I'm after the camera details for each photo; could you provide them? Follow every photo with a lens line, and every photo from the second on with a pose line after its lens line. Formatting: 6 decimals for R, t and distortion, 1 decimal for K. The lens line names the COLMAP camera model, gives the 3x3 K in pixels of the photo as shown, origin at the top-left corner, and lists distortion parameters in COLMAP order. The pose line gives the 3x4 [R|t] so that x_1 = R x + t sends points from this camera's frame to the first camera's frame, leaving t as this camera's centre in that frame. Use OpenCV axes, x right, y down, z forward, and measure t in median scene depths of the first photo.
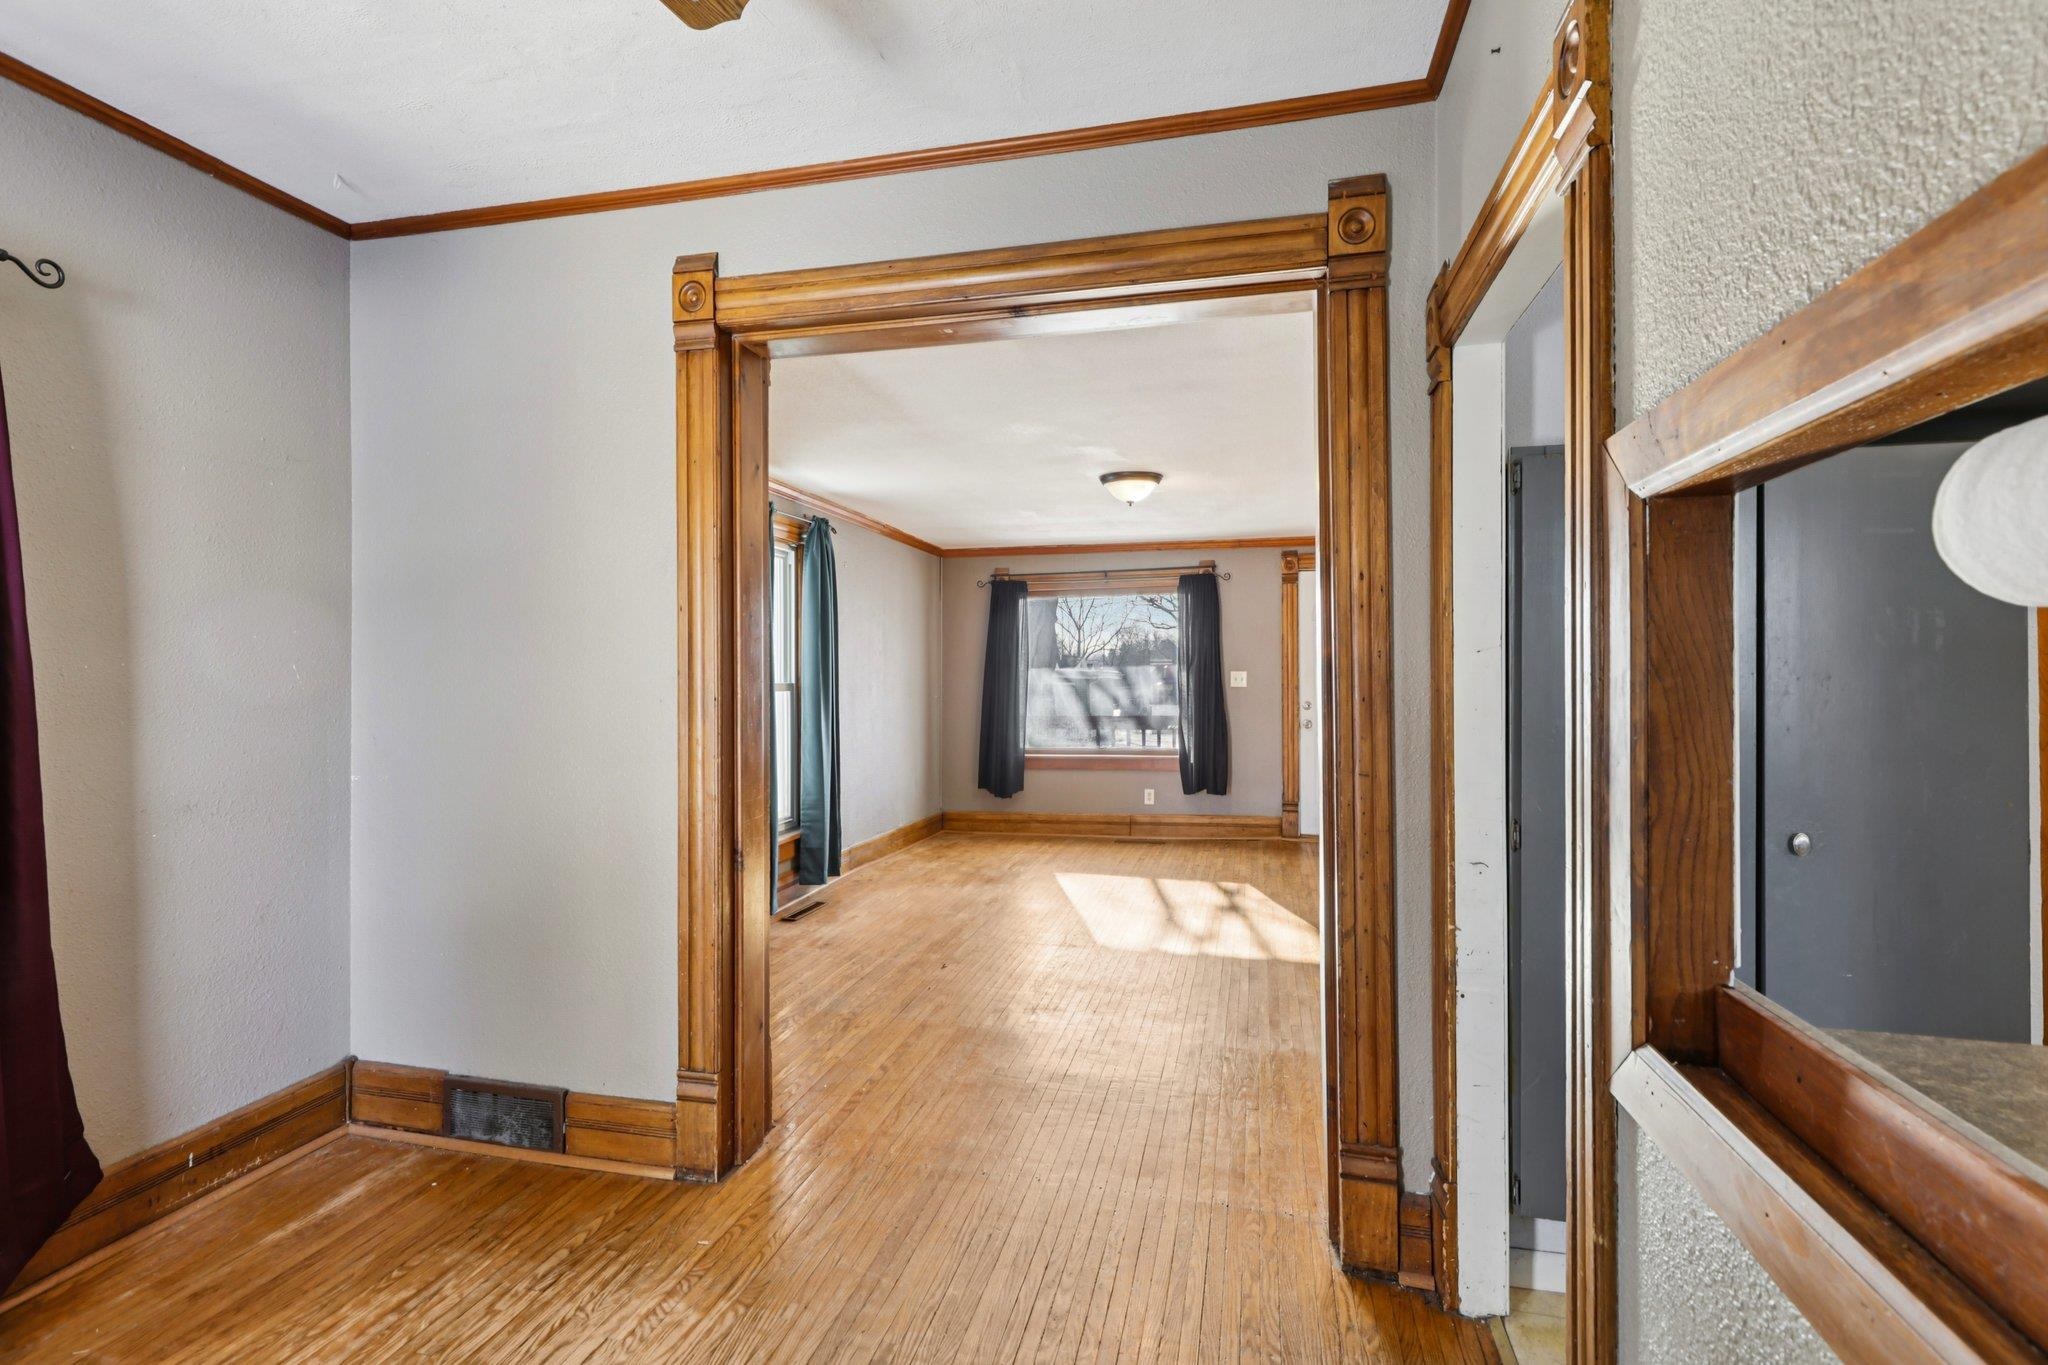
lens RADIAL K [[931.2, 0, 1023.5], [0, 931.2, 678.8], [0, 0, 1]] dist [0.002649, 0.000091]
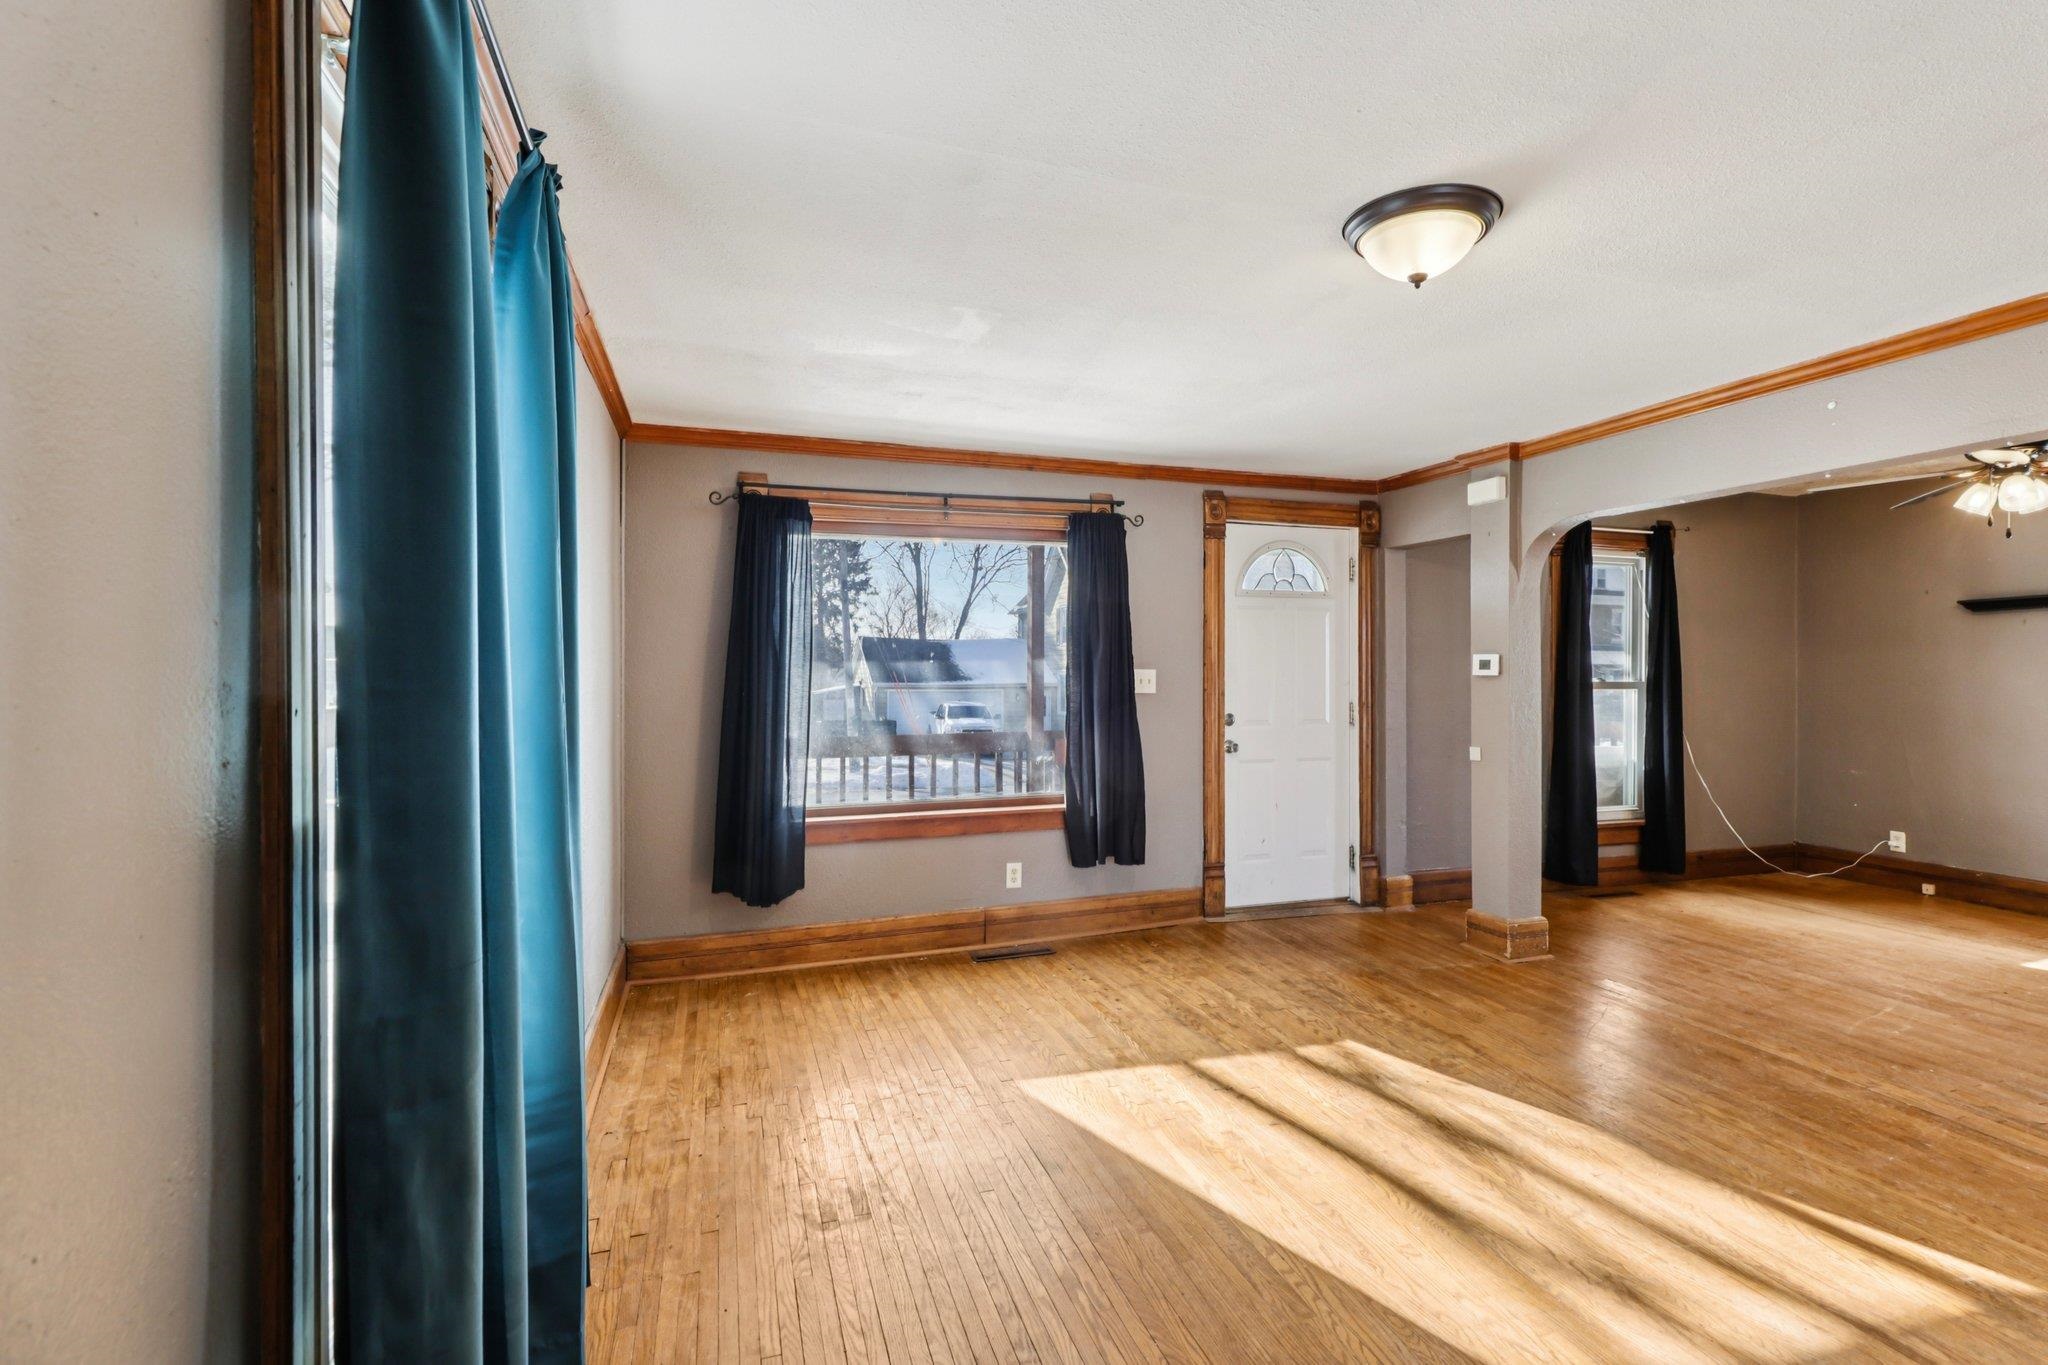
lens RADIAL K [[931.2, 0, 1026.4], [0, 931.2, 680.6], [0, 0, 1]] dist [0.002649, 0.000091]
pose [[0.850863, 0.002062, 0.525383, -0.175654], [0.000400, 0.999989, -0.004571, 0.002899], [-0.525387, 0.004099, 0.850853, 0.479283]]
